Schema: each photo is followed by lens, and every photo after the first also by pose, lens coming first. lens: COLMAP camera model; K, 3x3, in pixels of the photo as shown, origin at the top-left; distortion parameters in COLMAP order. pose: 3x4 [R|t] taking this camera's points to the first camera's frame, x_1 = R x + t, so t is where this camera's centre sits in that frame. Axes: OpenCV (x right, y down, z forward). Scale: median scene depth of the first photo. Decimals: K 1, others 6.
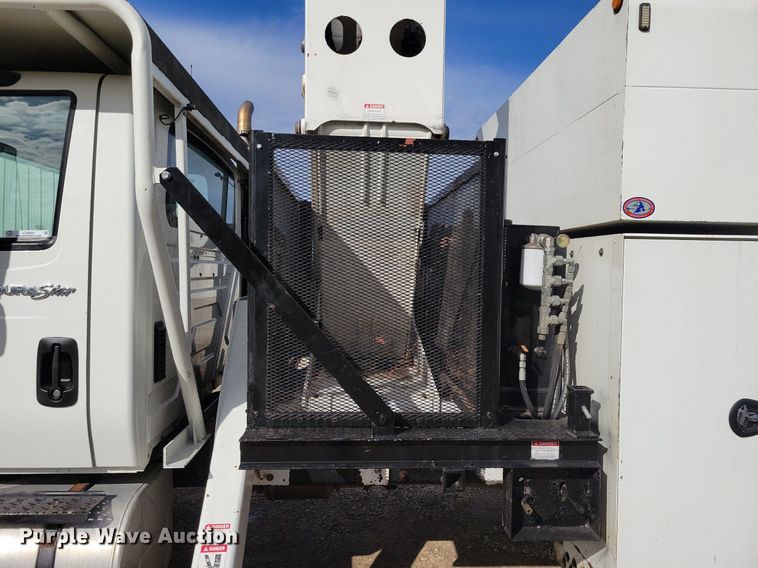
lens RADIAL K [[567.9, 0, 387.5], [0, 567.9, 284.3], [0, 0, 1]] dist [0.048069, -0.028873]
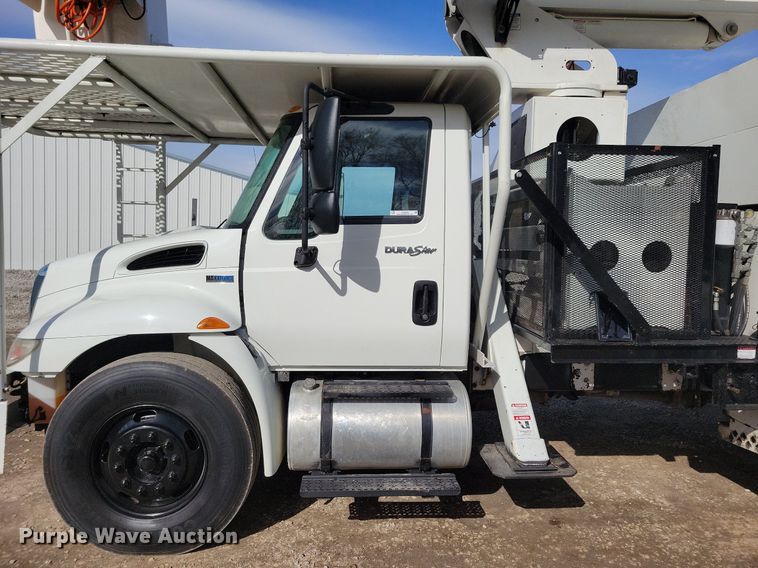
lens RADIAL K [[567.9, 0, 390.4], [0, 567.9, 281.7], [0, 0, 1]] dist [0.048069, -0.028873]
pose [[0.999972, -0.006679, 0.003495, -0.650441], [0.006509, 0.998893, 0.046577, 0.023731], [-0.003802, -0.046553, 0.998909, -0.499057]]
